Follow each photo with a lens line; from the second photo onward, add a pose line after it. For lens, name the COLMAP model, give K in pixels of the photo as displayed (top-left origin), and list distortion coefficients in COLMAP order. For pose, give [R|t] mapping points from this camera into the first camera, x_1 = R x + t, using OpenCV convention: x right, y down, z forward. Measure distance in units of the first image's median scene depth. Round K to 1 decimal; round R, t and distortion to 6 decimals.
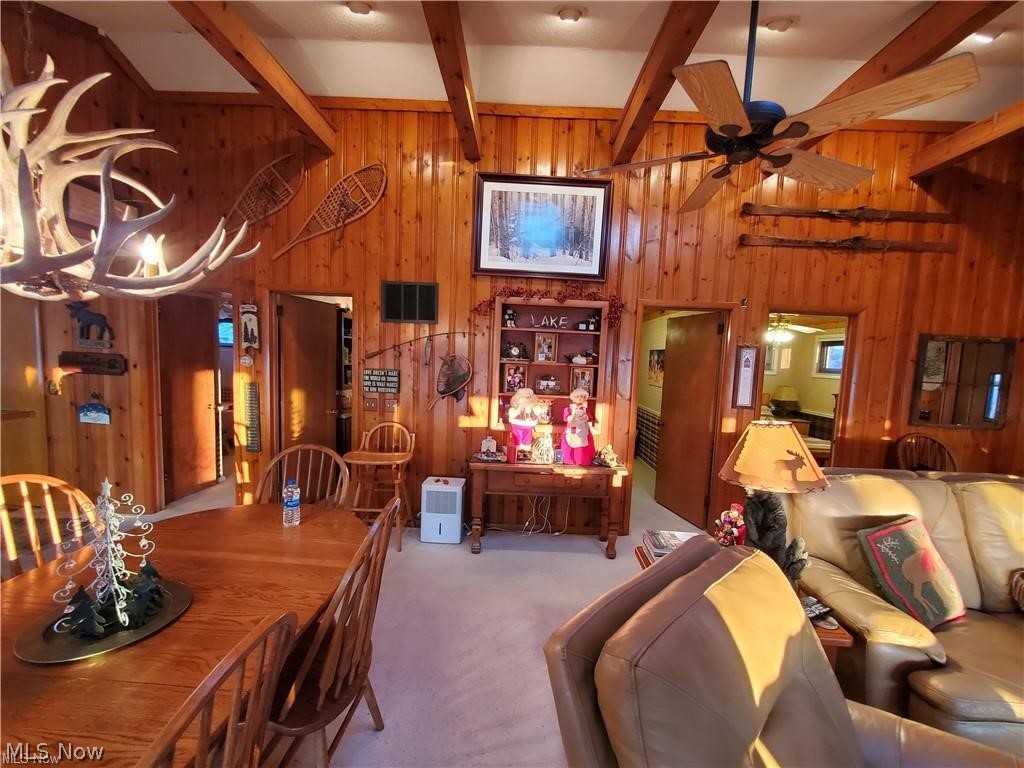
lens RADIAL K [[405.2, 0, 520.0], [0, 405.2, 388.3], [0, 0, 1]] dist [0.000655, -0.000301]
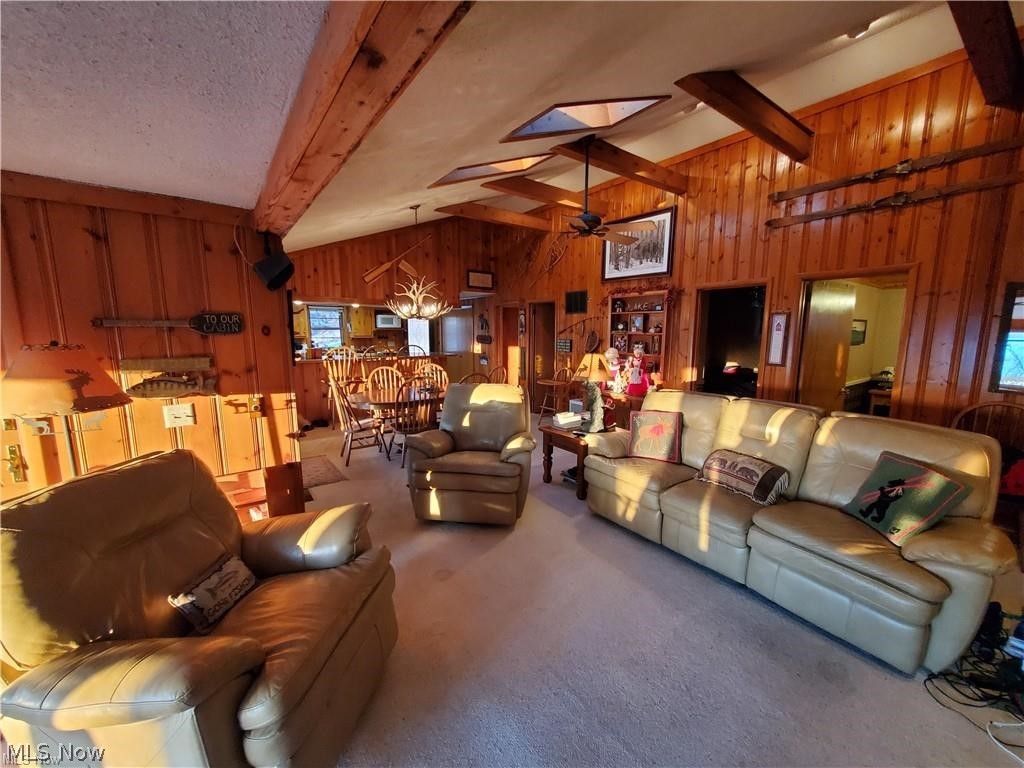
lens RADIAL K [[405.2, 0, 520.8], [0, 405.2, 389.2], [0, 0, 1]] dist [0.000655, -0.000301]
pose [[0.604442, 0.075232, -0.793089, 1.080618], [-0.046225, 0.997166, 0.059361, 0.084559], [0.795307, 0.000780, 0.606207, -0.320689]]
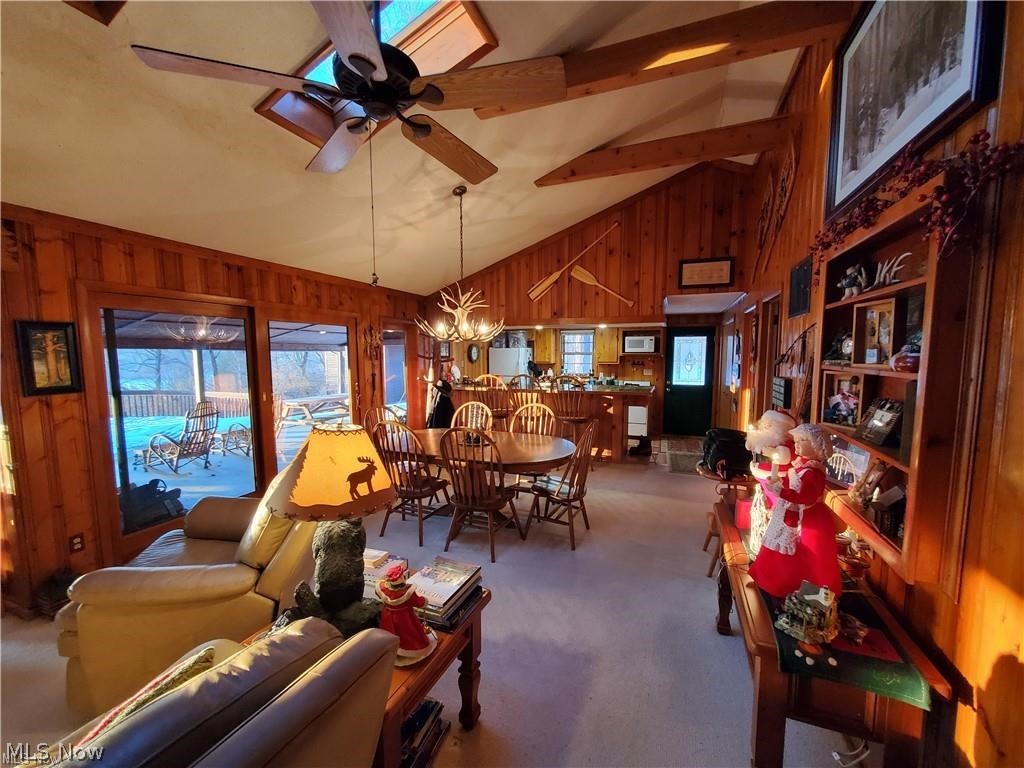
lens RADIAL K [[405.2, 0, 520.3], [0, 405.2, 389.4], [0, 0, 1]] dist [0.000655, -0.000301]
pose [[-0.357031, 0.042118, -0.933142, 0.630271], [-0.090507, 0.992723, 0.079437, -0.040196], [0.929697, 0.112818, -0.350621, 0.811981]]
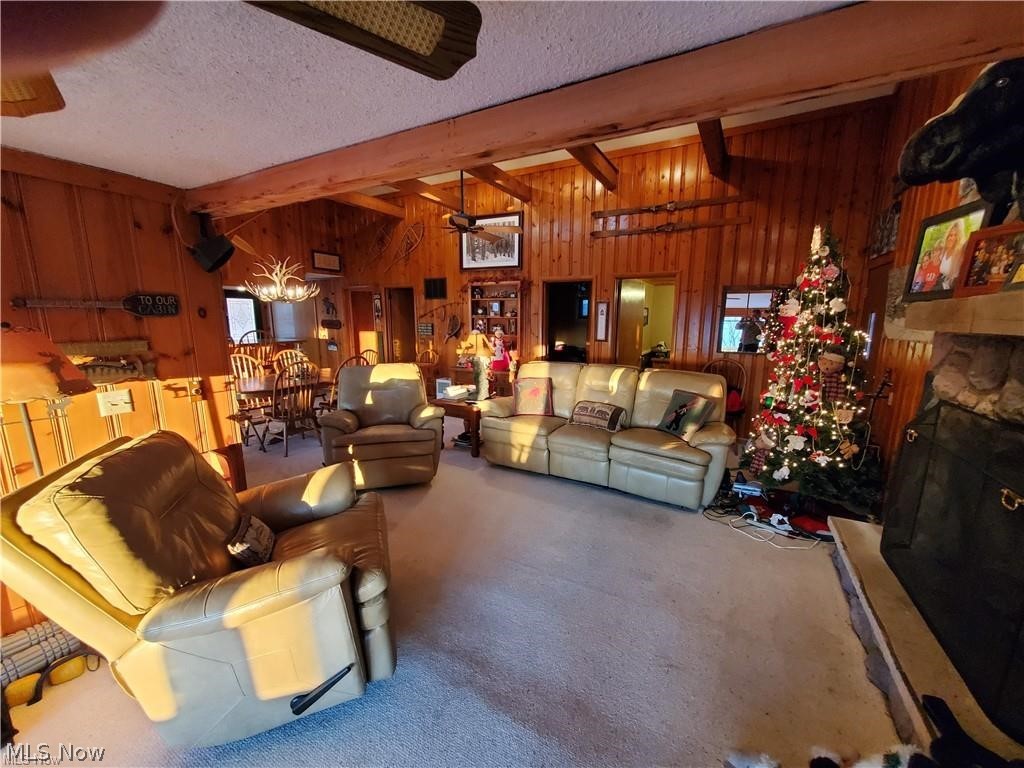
lens RADIAL K [[405.2, 0, 521.7], [0, 405.2, 389.8], [0, 0, 1]] dist [0.000655, -0.000301]
pose [[0.882207, 0.046983, -0.468511, 1.066287], [-0.008432, 0.996426, 0.084046, 0.111937], [0.470786, -0.070195, 0.879451, -0.587229]]
